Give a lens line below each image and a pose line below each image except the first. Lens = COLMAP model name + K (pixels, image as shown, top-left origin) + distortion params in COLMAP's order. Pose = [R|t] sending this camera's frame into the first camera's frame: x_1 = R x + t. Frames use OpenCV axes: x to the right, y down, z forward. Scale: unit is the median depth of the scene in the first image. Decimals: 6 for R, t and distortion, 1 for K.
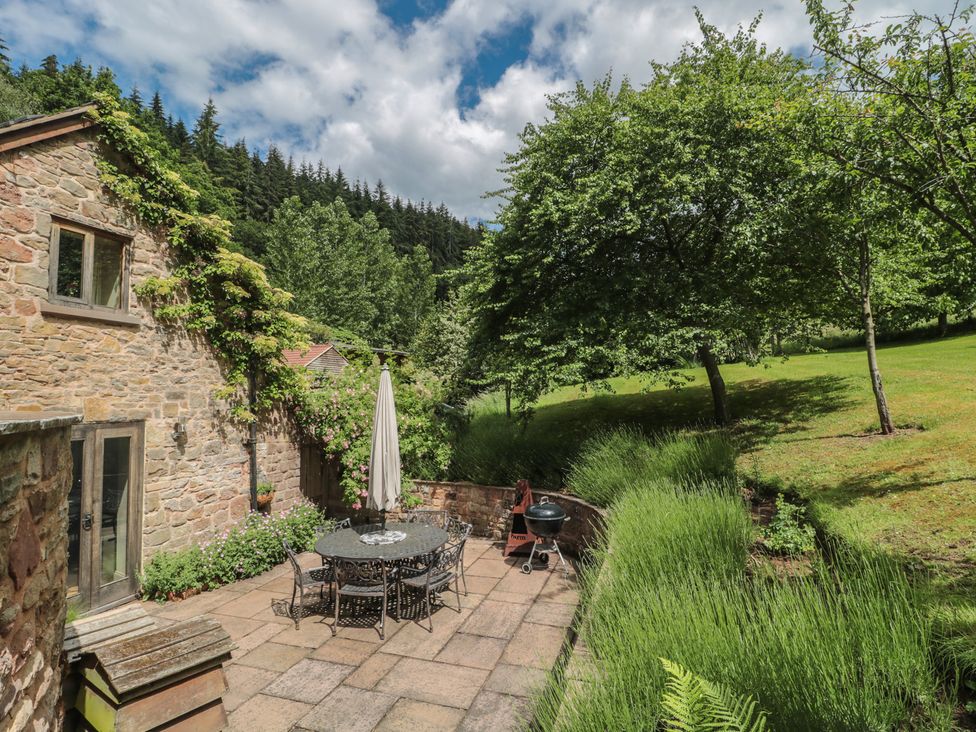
lens RADIAL K [[515.3, 0, 500.8], [0, 515.3, 365.1], [0, 0, 1]] dist [0.001911, -0.013638]
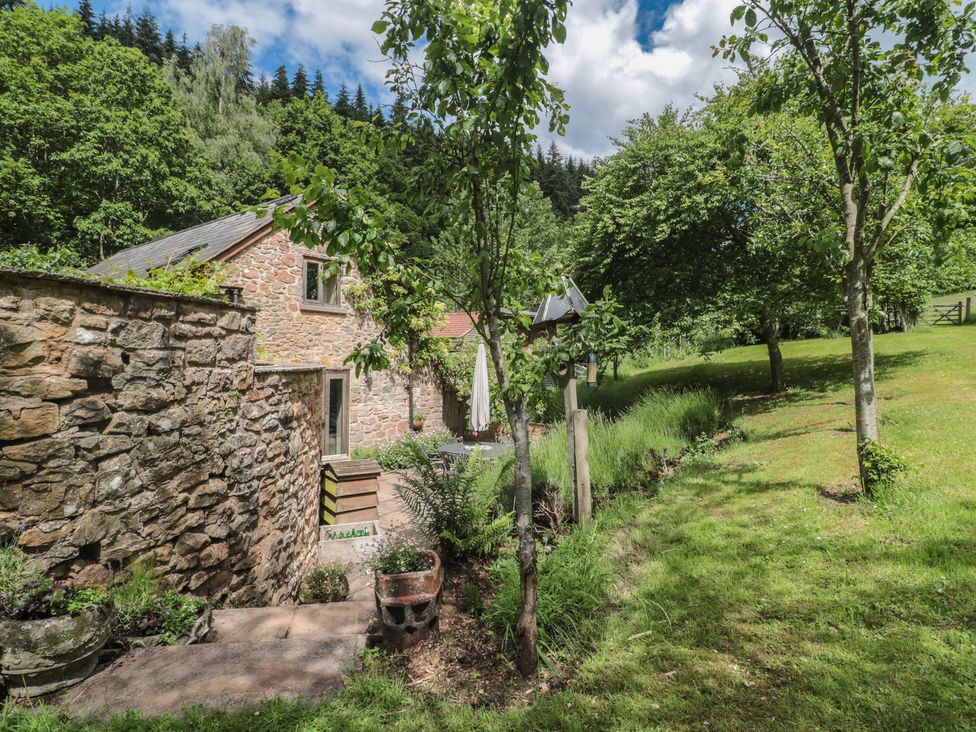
lens RADIAL K [[515.3, 0, 500.8], [0, 515.3, 365.1], [0, 0, 1]] dist [0.001911, -0.013638]
pose [[0.945748, 0.033377, -0.323183, 0.295488], [-0.008914, 0.997000, 0.076883, -0.039079], [0.324780, -0.069831, 0.943208, -0.398328]]
